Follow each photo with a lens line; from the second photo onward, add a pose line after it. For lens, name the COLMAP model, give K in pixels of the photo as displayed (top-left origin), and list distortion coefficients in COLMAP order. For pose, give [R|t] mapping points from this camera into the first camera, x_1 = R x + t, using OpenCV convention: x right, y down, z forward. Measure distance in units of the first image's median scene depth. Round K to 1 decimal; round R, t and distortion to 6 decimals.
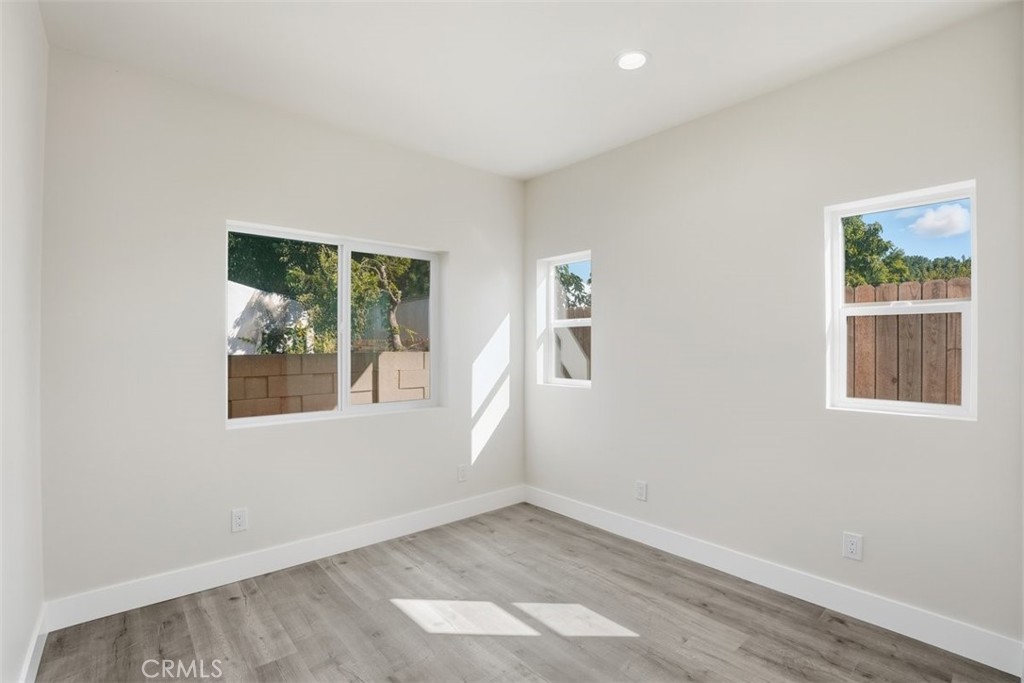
lens RADIAL K [[466.1, 0, 503.2], [0, 466.1, 341.4], [0, 0, 1]] dist [-0.064581, 0.015271]
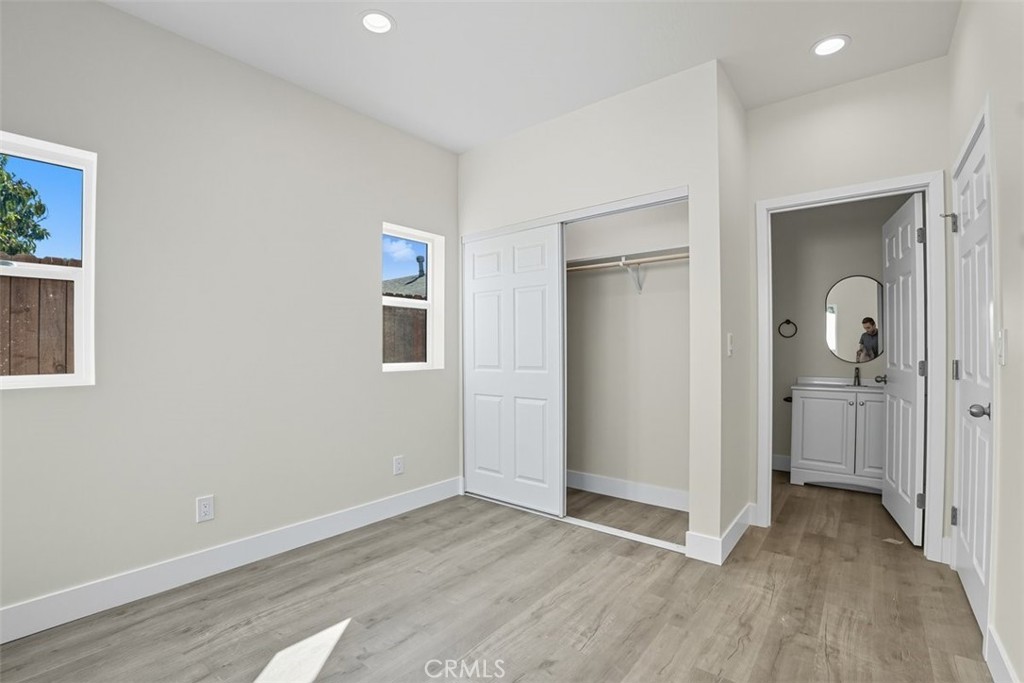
lens RADIAL K [[466.1, 0, 503.2], [0, 466.1, 341.4], [0, 0, 1]] dist [-0.064581, 0.015271]
pose [[-0.179044, 0.016725, 0.983699, -0.528566], [-0.006223, 0.999816, -0.018131, 0.063064], [-0.983821, -0.009368, -0.178907, 0.667116]]
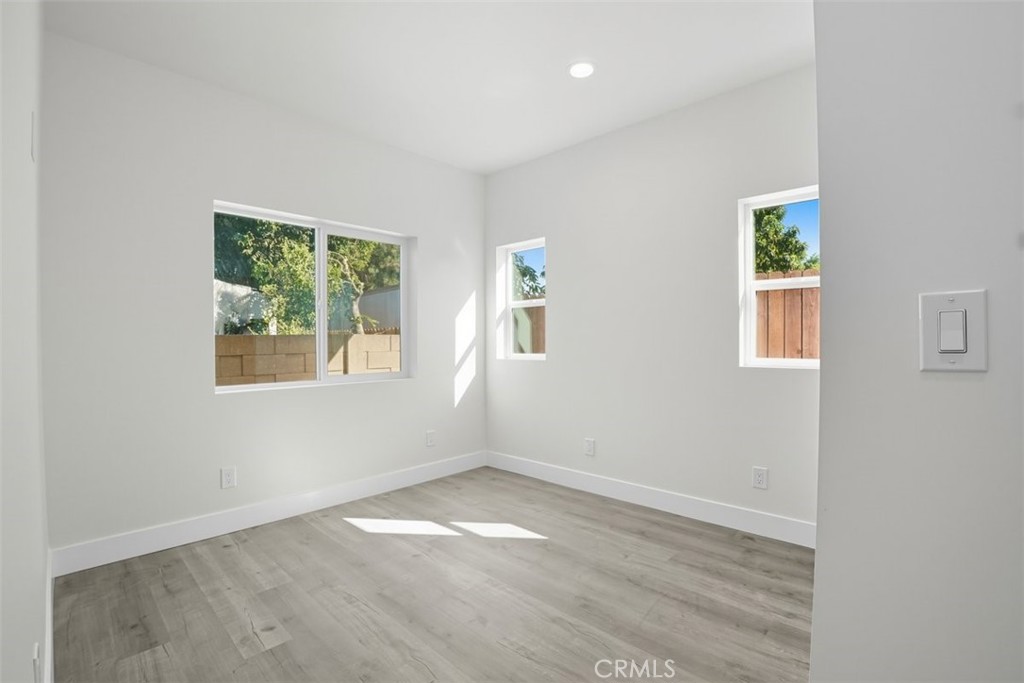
lens RADIAL K [[448.7, 0, 501.3], [0, 448.7, 344.5], [0, 0, 1]] dist [-0.070557, 0.014479]
pose [[0.995483, -0.004242, 0.094843, -0.024151], [0.002803, 0.999879, 0.015302, 0.052621], [-0.094896, -0.014967, 0.995375, -0.083338]]
